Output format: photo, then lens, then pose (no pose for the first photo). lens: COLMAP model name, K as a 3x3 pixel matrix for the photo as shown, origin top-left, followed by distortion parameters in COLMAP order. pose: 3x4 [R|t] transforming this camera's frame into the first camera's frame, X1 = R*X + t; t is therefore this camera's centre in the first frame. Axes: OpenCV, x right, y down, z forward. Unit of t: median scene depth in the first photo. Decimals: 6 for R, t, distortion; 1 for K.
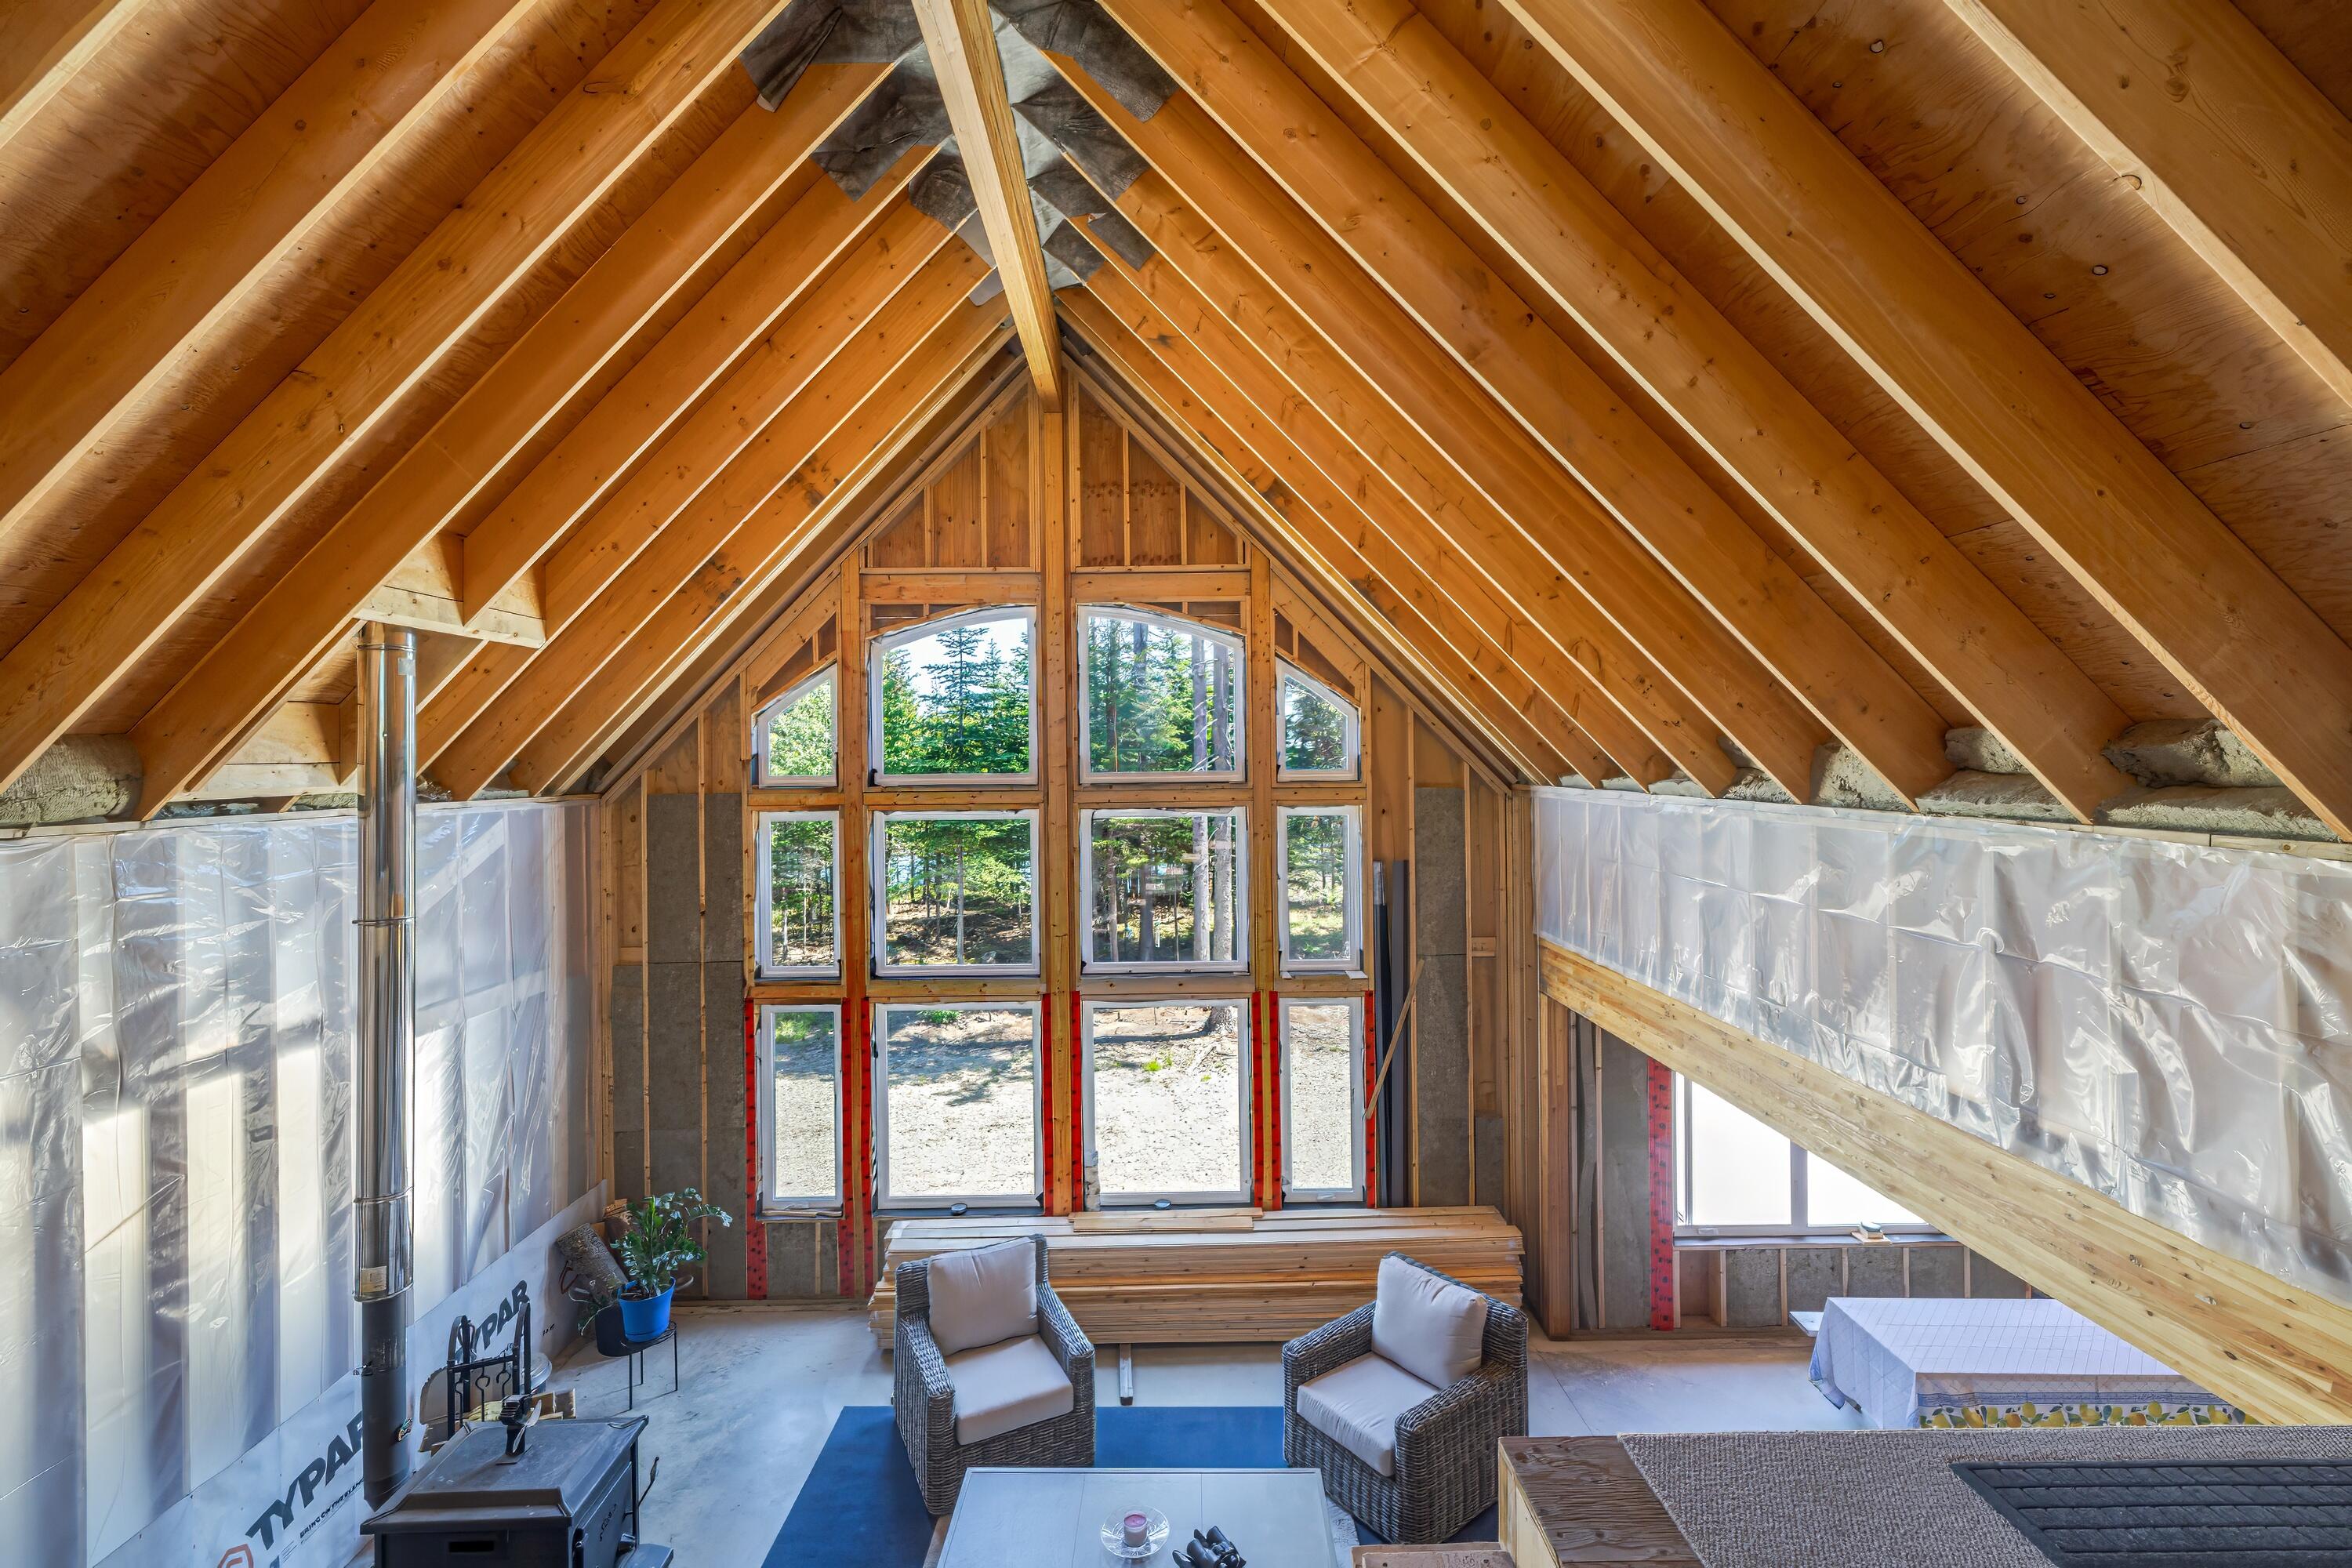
lens RADIAL K [[999.9, 0, 1169.2], [0, 999.9, 766.8], [0, 0, 1]] dist [0.002558, -0.000001]
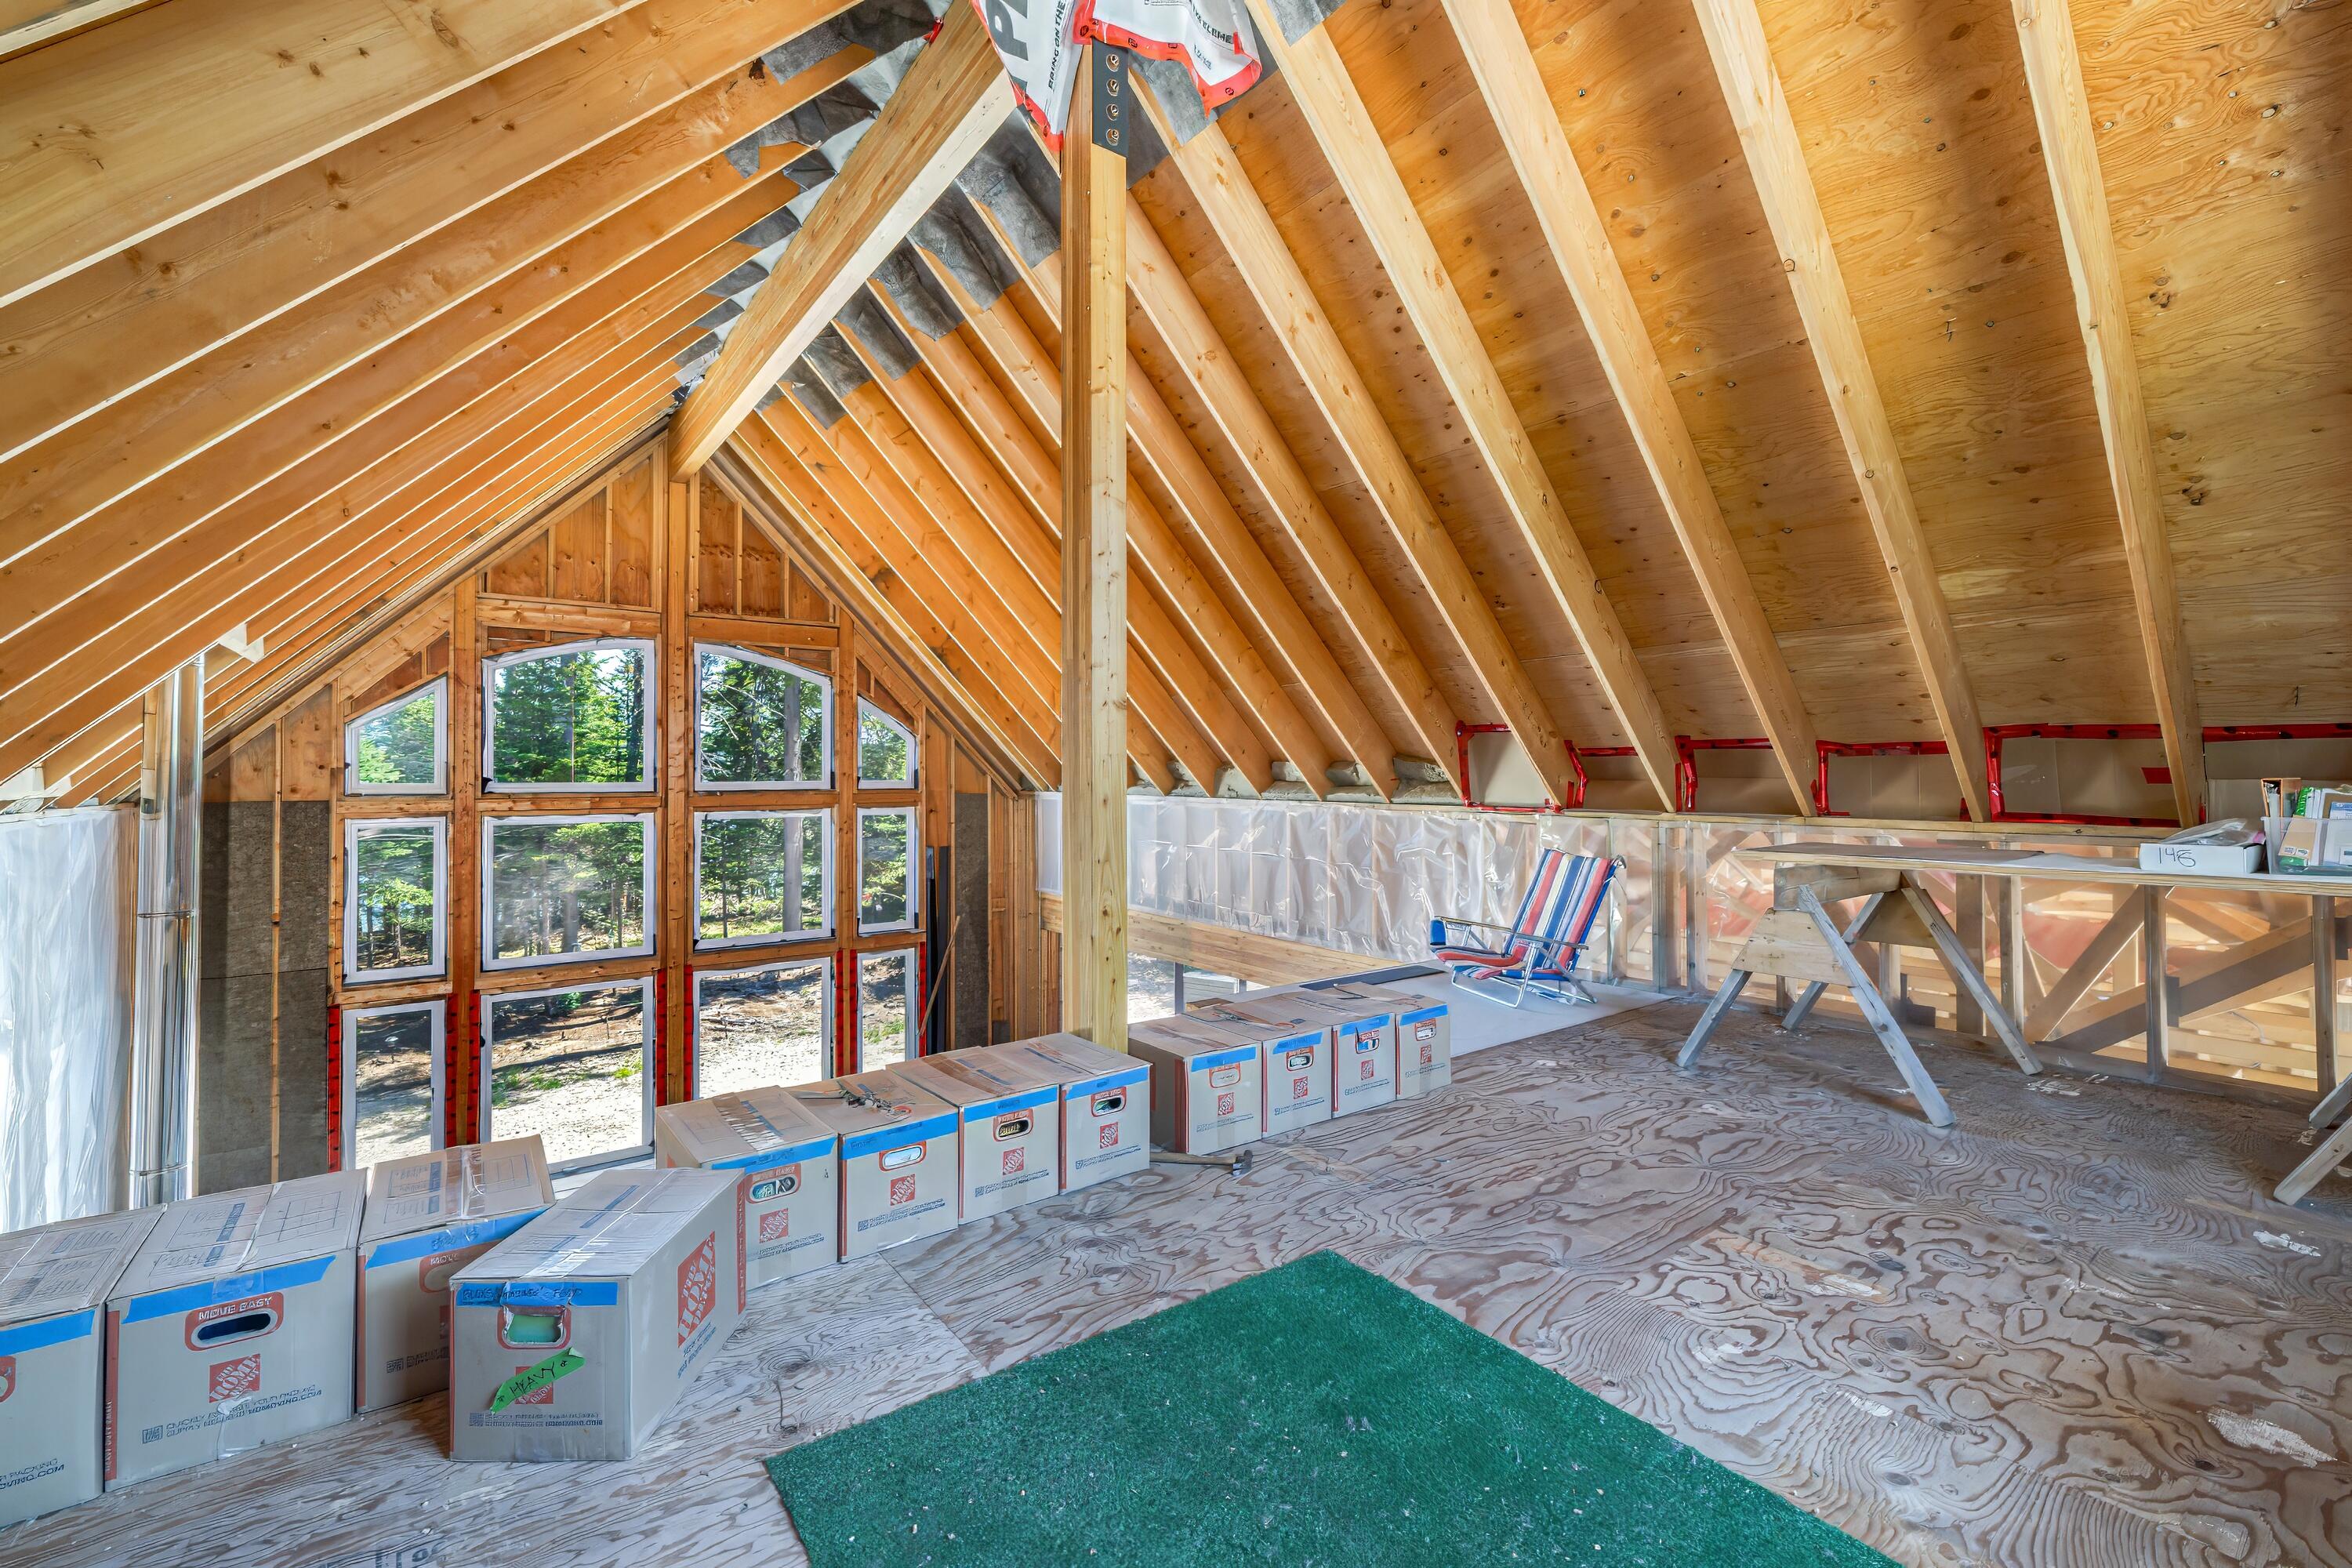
lens RADIAL K [[999.9, 0, 1177.8], [0, 999.9, 775.1], [0, 0, 1]] dist [0.002558, -0.000001]
pose [[0.809259, 0.007603, 0.587402, -0.328082], [-0.004114, 0.999965, -0.007276, 0.004317], [-0.587437, 0.003471, 0.809262, -0.317212]]
